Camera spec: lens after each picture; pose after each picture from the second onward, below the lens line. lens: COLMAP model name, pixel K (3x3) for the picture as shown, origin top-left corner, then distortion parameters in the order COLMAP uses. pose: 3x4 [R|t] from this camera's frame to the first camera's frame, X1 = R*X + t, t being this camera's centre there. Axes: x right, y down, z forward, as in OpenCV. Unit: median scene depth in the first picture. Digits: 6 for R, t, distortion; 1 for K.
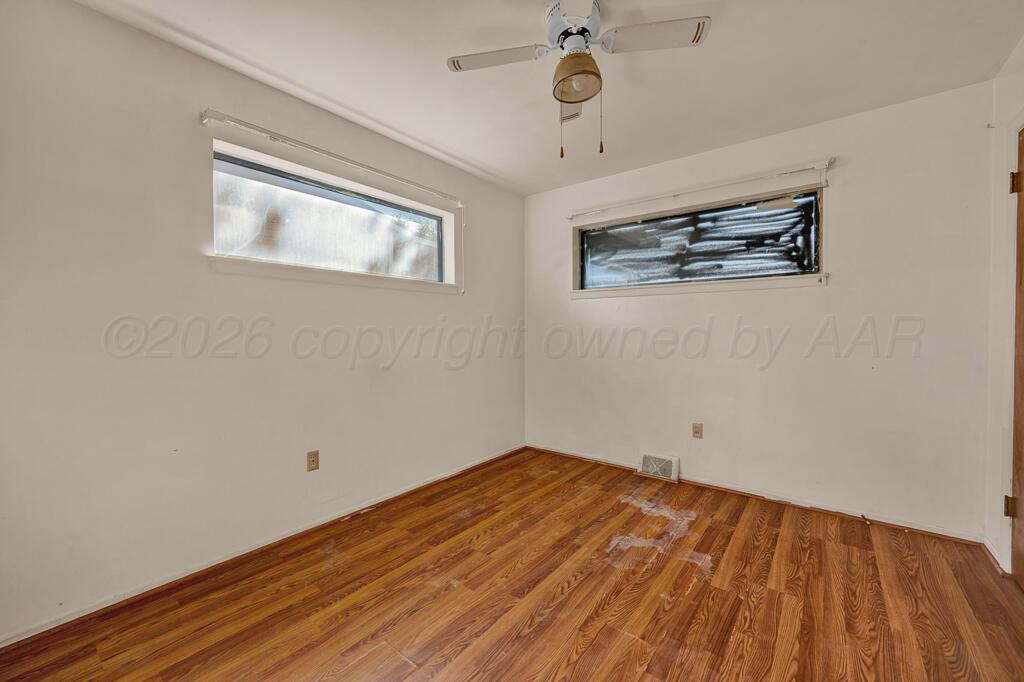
lens RADIAL K [[403.3, 0, 512.2], [0, 403.3, 336.1], [0, 0, 1]] dist [-0.002926, 0.000075]
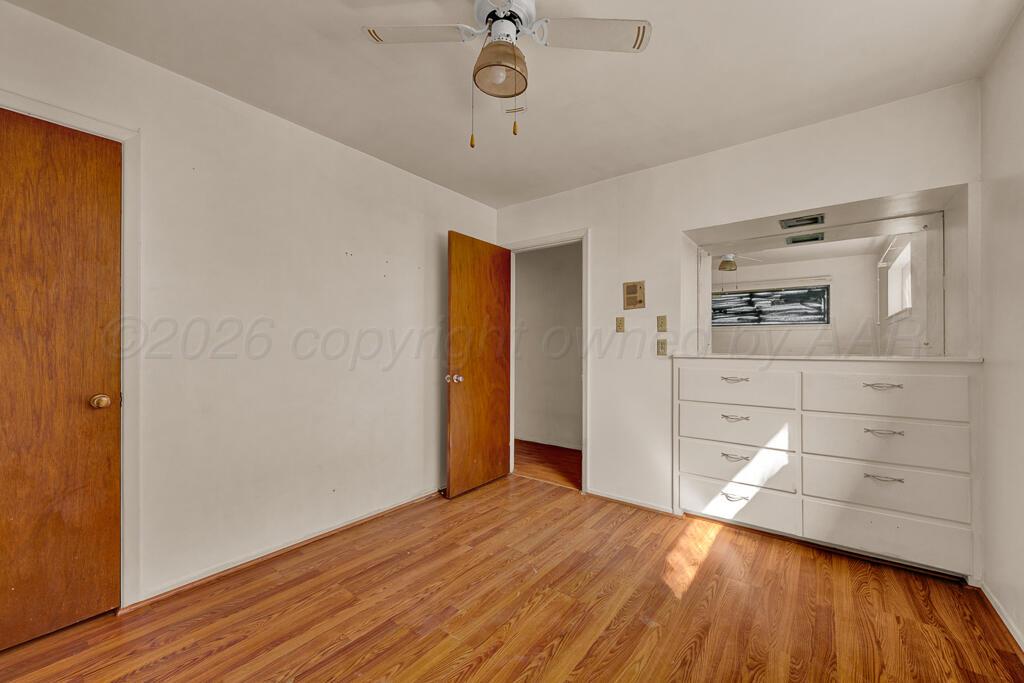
lens RADIAL K [[403.3, 0, 512.0], [0, 403.3, 344.2], [0, 0, 1]] dist [-0.002926, 0.000075]
pose [[-0.999966, 0.001455, -0.008059, 0.152958], [0.001424, 0.999991, 0.003970, -0.027229], [0.008065, 0.003958, -0.999960, 2.026532]]
